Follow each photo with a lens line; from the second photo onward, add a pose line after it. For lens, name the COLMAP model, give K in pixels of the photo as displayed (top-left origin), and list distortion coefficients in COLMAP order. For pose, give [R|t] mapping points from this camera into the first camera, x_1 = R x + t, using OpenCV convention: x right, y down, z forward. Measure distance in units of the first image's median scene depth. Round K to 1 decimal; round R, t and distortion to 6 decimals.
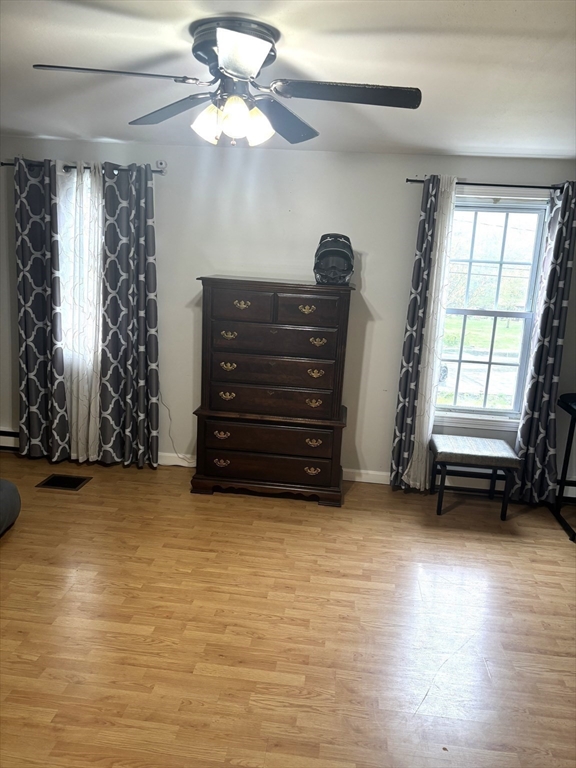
lens RADIAL K [[580.4, 0, 288.0], [0, 580.4, 384.0], [0, 0, 1]] dist [0.024440, -0.004302]
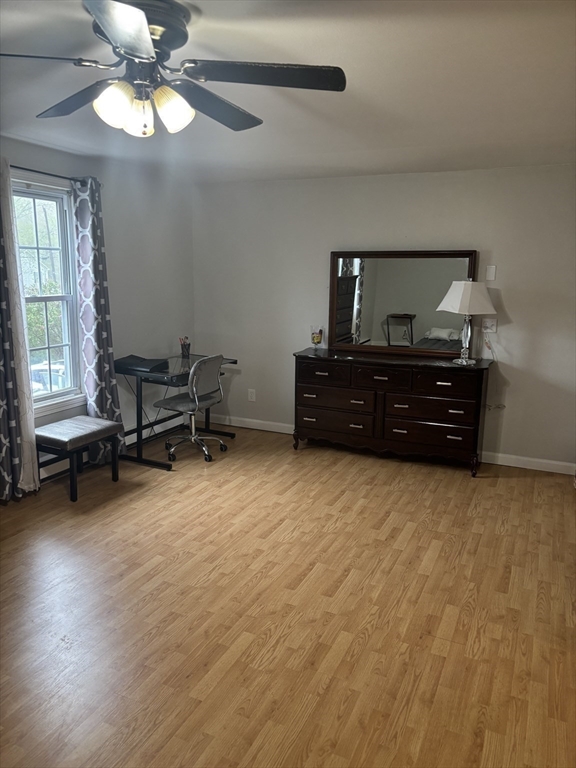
lens RADIAL K [[580.4, 0, 288.0], [0, 580.4, 384.0], [0, 0, 1]] dist [0.024440, -0.004302]
pose [[0.322406, -0.231767, 0.917790, -0.512214], [0.186756, 0.966080, 0.178357, -0.085119], [-0.927996, 0.113899, 0.354754, 0.280179]]
